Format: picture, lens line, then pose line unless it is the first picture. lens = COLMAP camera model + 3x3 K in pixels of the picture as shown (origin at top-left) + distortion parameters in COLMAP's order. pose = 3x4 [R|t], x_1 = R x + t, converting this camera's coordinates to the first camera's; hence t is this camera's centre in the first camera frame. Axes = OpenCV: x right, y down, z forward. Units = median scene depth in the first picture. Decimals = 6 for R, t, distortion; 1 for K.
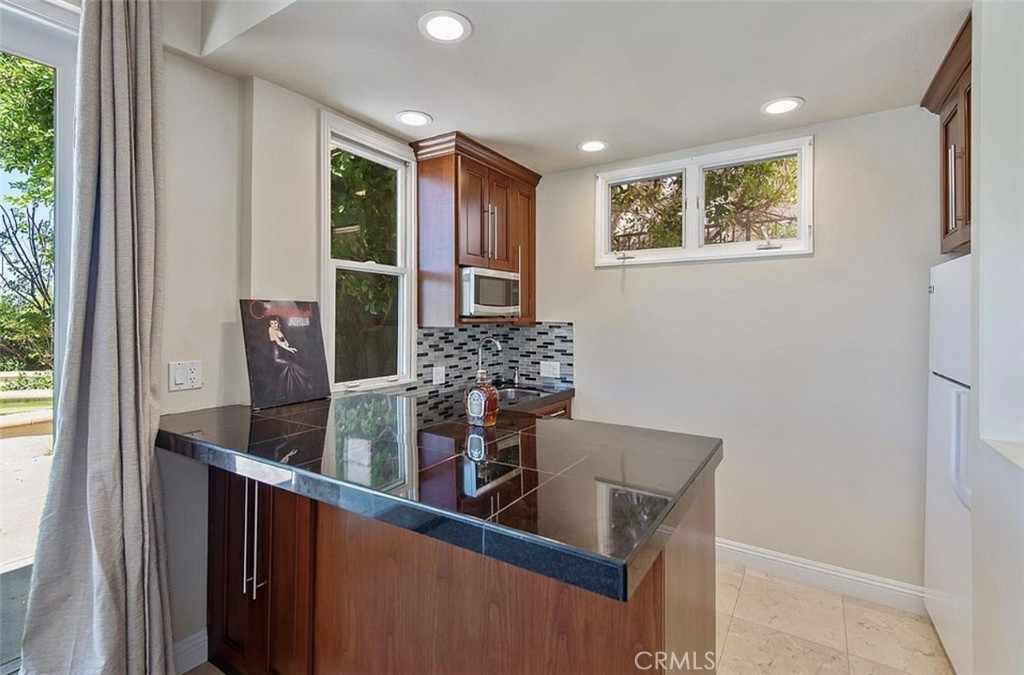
lens RADIAL K [[470.8, 0, 512.5], [0, 470.8, 323.4], [0, 0, 1]] dist [0.039652, -0.020152]
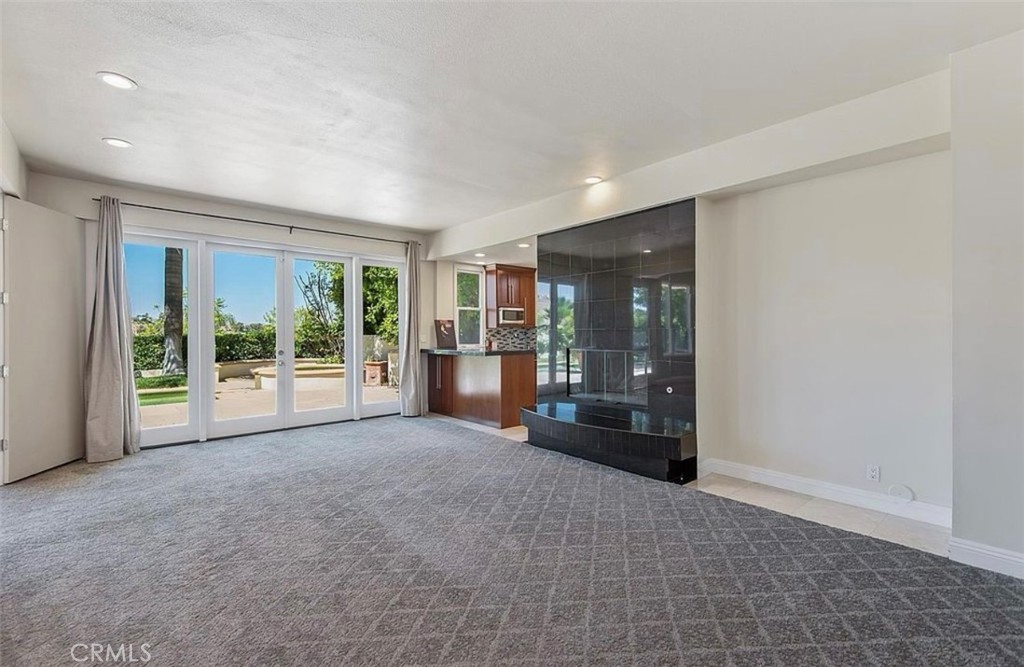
lens RADIAL K [[445.7, 0, 512.0], [0, 445.7, 333.5], [0, 0, 1]] dist [0.000072, -0.000001]
pose [[0.961025, -0.005814, -0.276402, 0.715583], [0.003763, 0.999961, -0.007951, 0.064095], [0.276437, 0.006601, 0.961009, -1.600288]]
